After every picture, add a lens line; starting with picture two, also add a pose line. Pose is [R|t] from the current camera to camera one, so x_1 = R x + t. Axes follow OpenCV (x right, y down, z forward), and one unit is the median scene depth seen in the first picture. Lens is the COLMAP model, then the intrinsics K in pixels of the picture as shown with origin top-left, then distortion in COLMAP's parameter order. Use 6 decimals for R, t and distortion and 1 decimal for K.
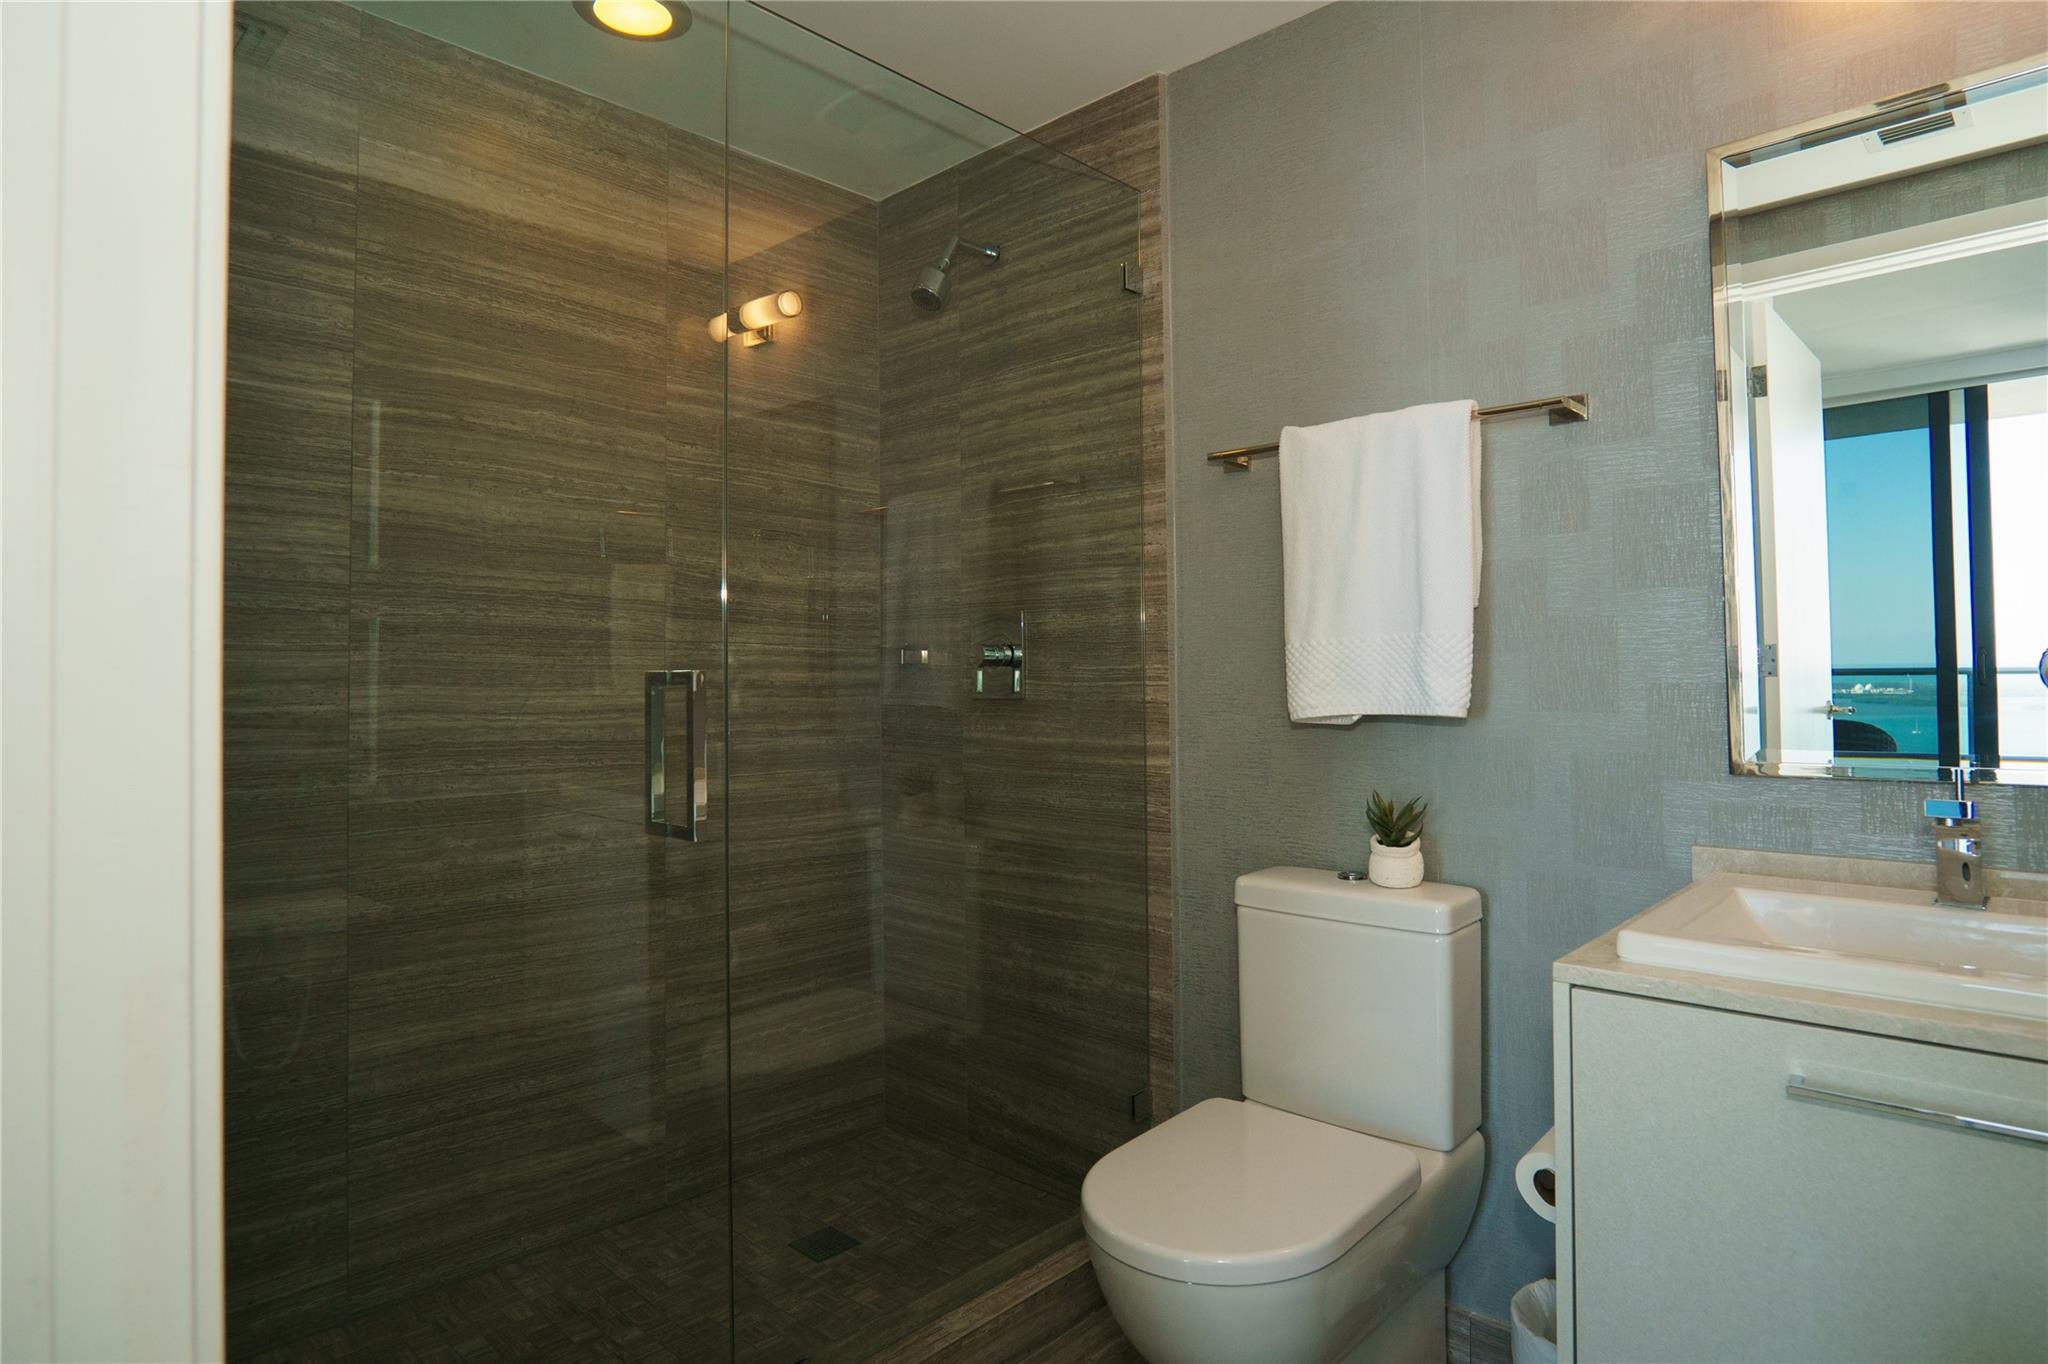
lens RADIAL K [[1085.7, 0, 1026.3], [0, 1085.7, 673.6], [0, 0, 1]] dist [-0.034967, 0.007697]
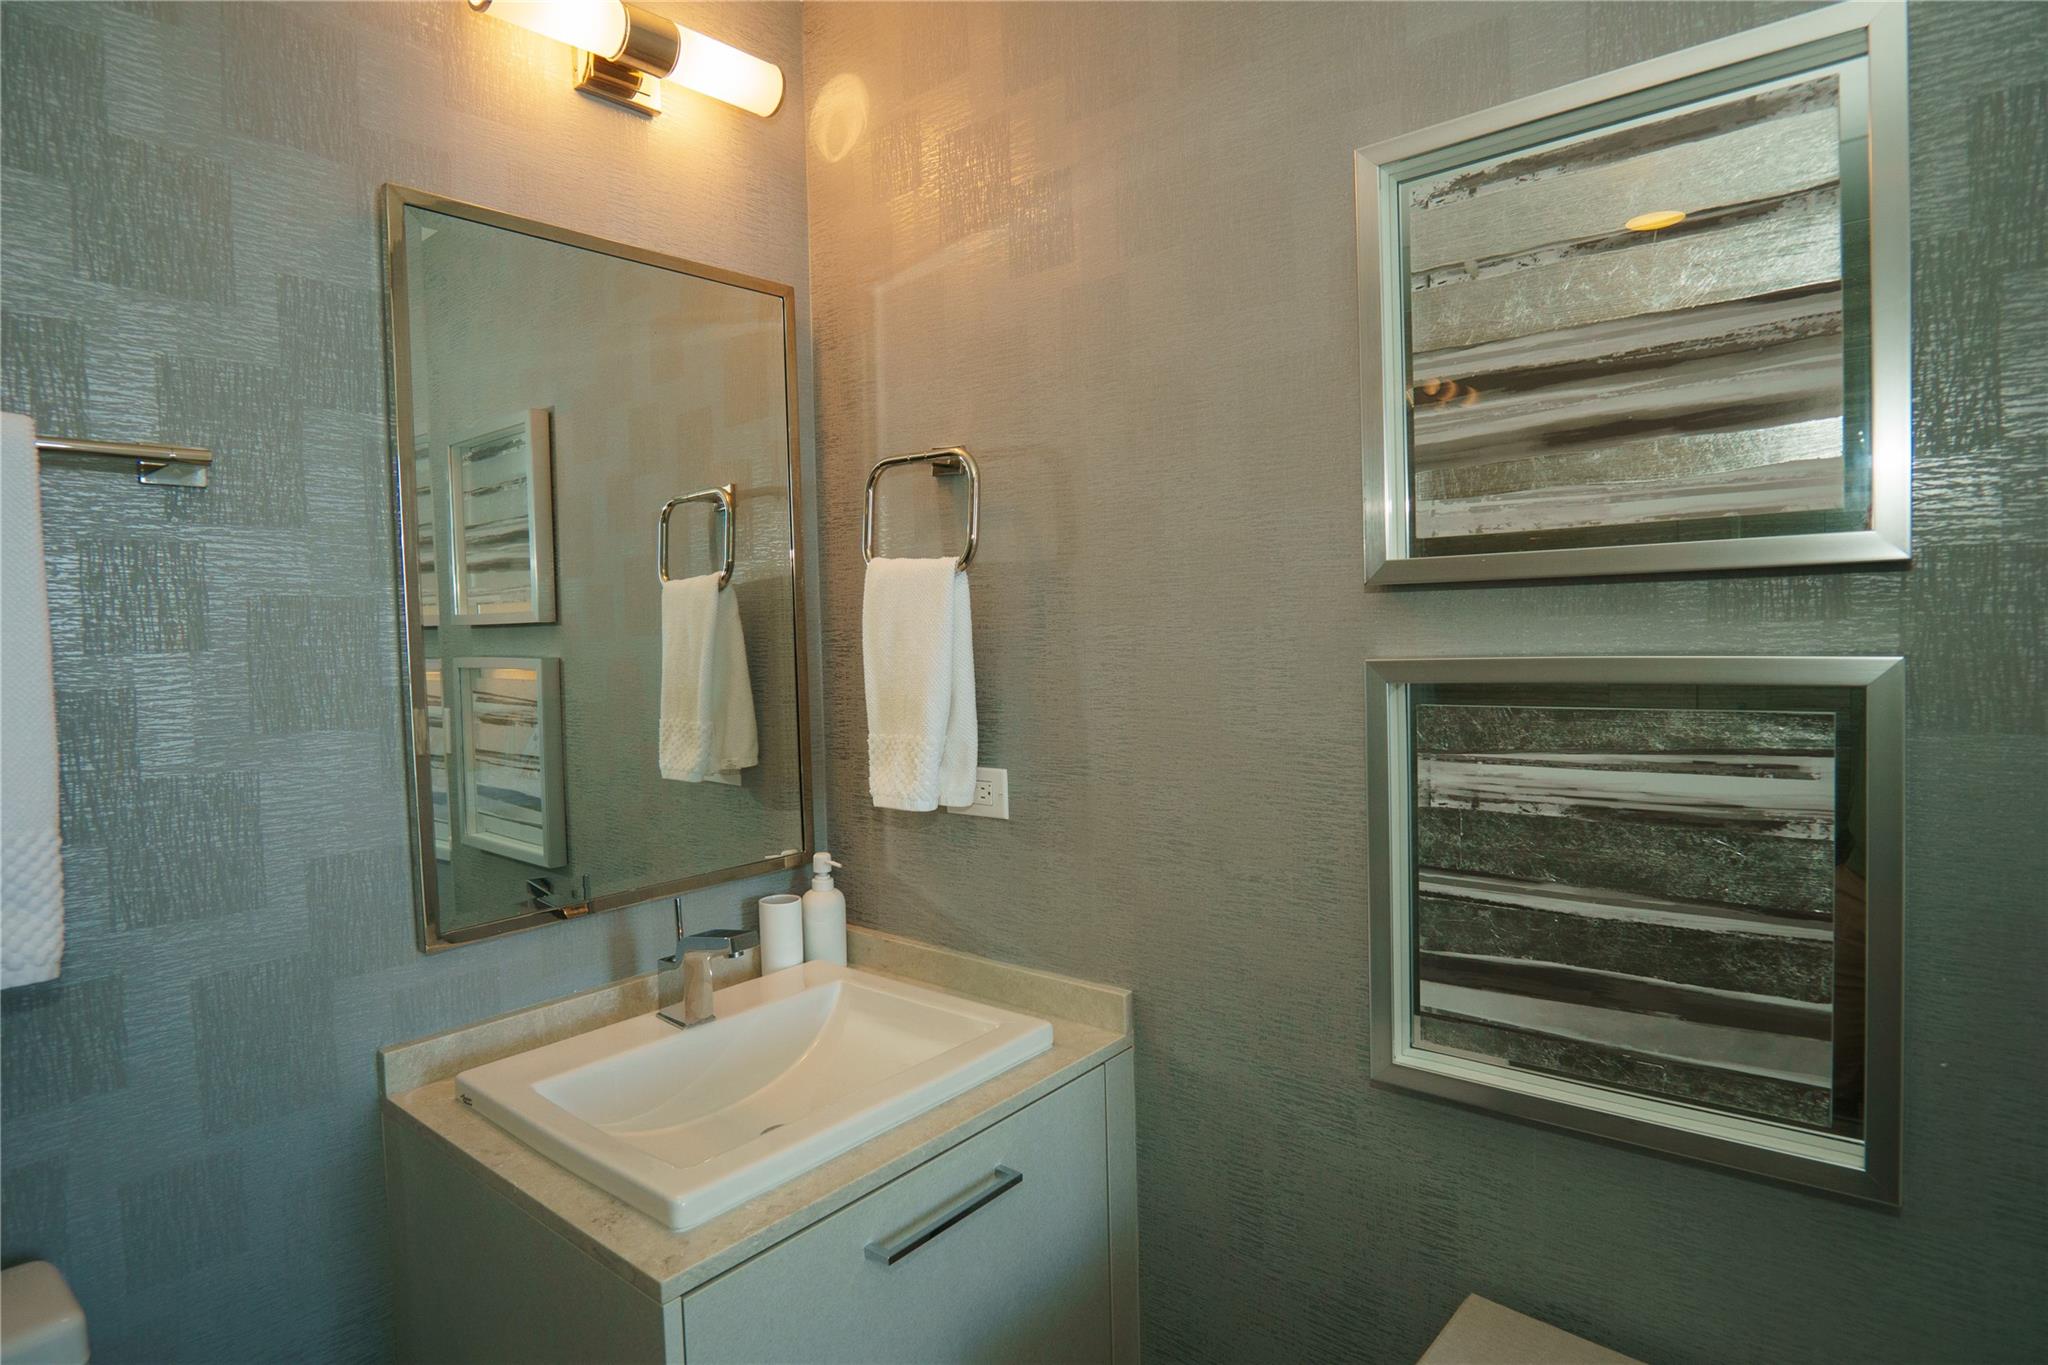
lens RADIAL K [[1085.7, 0, 1026.2], [0, 1085.7, 675.0], [0, 0, 1]] dist [-0.034967, 0.007697]
pose [[-0.056195, -0.030820, 0.997944, -0.181016], [0.030277, 0.999011, 0.032558, -0.125382], [-0.997961, 0.032044, -0.055206, 0.529798]]
